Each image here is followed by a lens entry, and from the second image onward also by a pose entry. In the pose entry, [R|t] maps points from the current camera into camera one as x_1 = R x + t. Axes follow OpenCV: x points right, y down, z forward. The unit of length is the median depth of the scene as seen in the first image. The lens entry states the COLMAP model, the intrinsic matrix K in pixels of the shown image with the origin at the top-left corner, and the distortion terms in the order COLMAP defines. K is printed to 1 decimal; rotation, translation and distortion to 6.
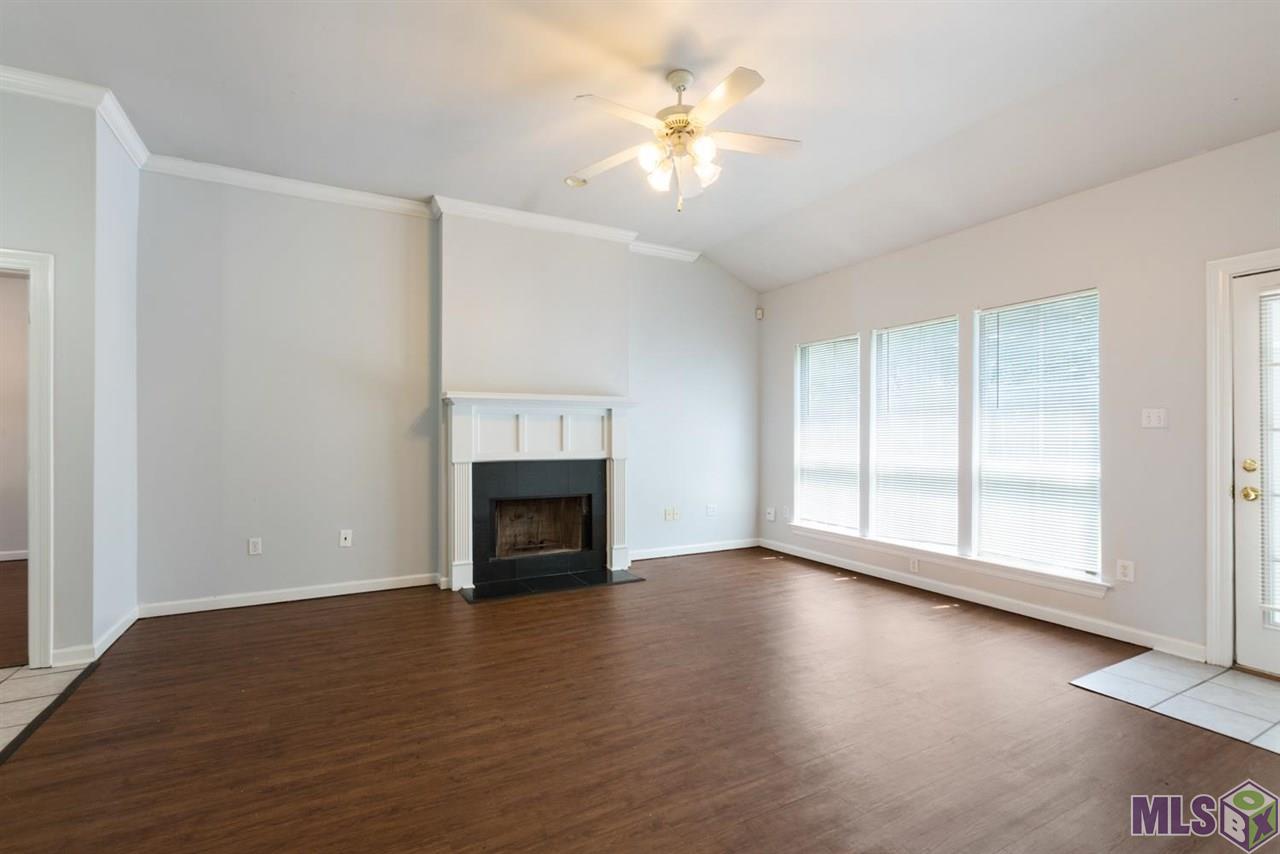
lens RADIAL K [[587.1, 0, 638.7], [0, 587.1, 430.3], [0, 0, 1]] dist [-0.005495, 0.002634]
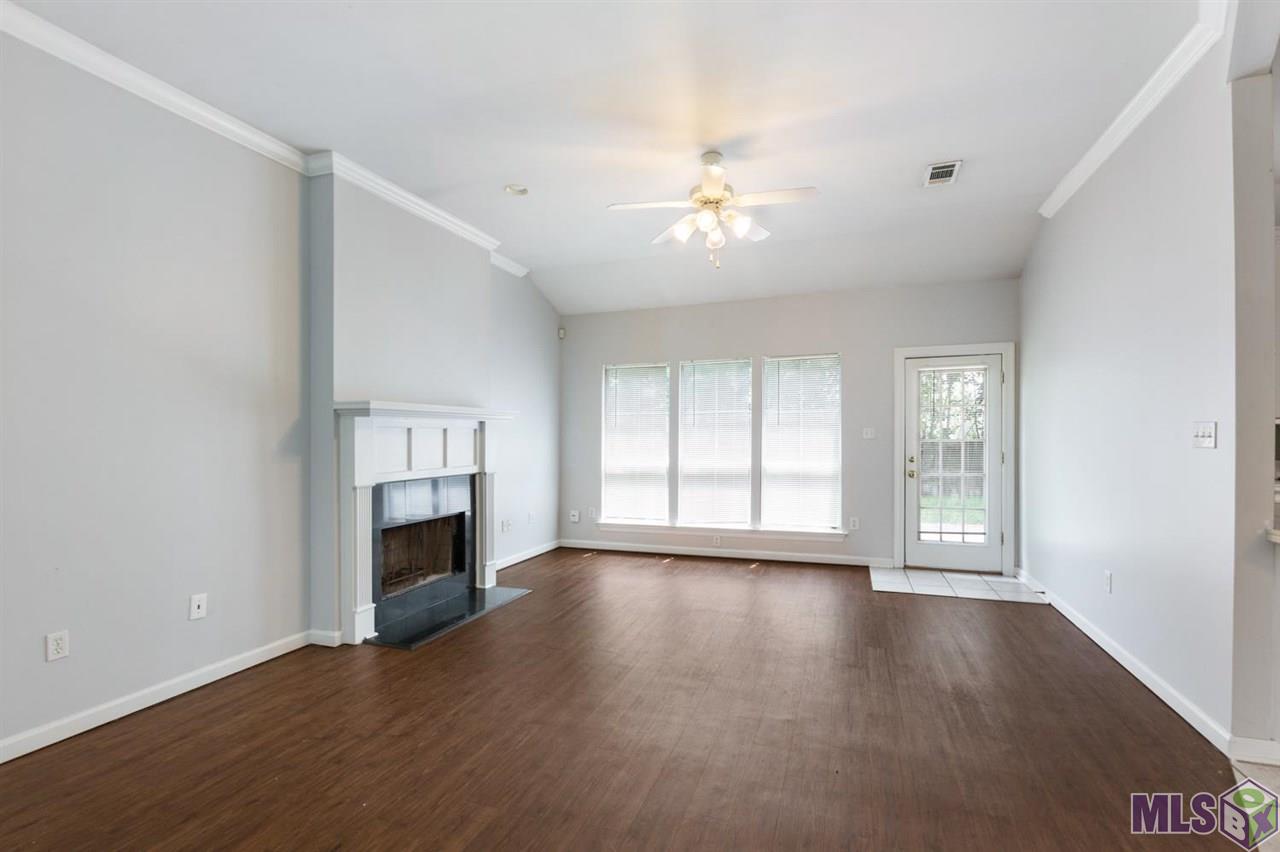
lens RADIAL K [[587.1, 0, 645.5], [0, 587.1, 438.5], [0, 0, 1]] dist [-0.005495, 0.002634]
pose [[0.732690, -0.010186, 0.680486, -0.565261], [0.004693, 0.999940, 0.009915, -0.018752], [-0.680546, -0.004071, 0.732694, 0.126955]]
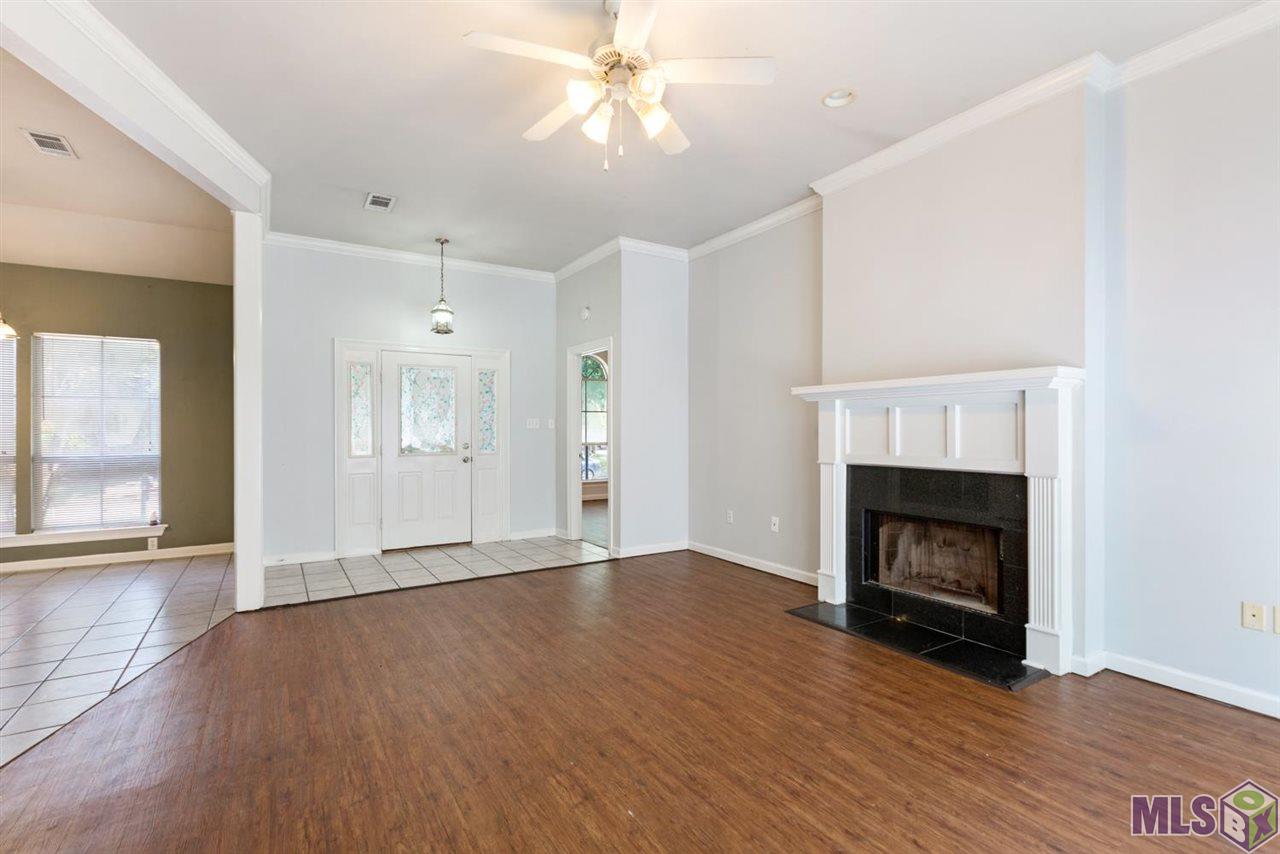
lens RADIAL K [[587.1, 0, 632.8], [0, 587.1, 430.7], [0, 0, 1]] dist [-0.005495, 0.002634]
pose [[0.058371, -0.001828, -0.998293, 0.591335], [0.000707, 0.999998, -0.001789, 0.005940], [0.998295, -0.000601, 0.058372, 0.643743]]
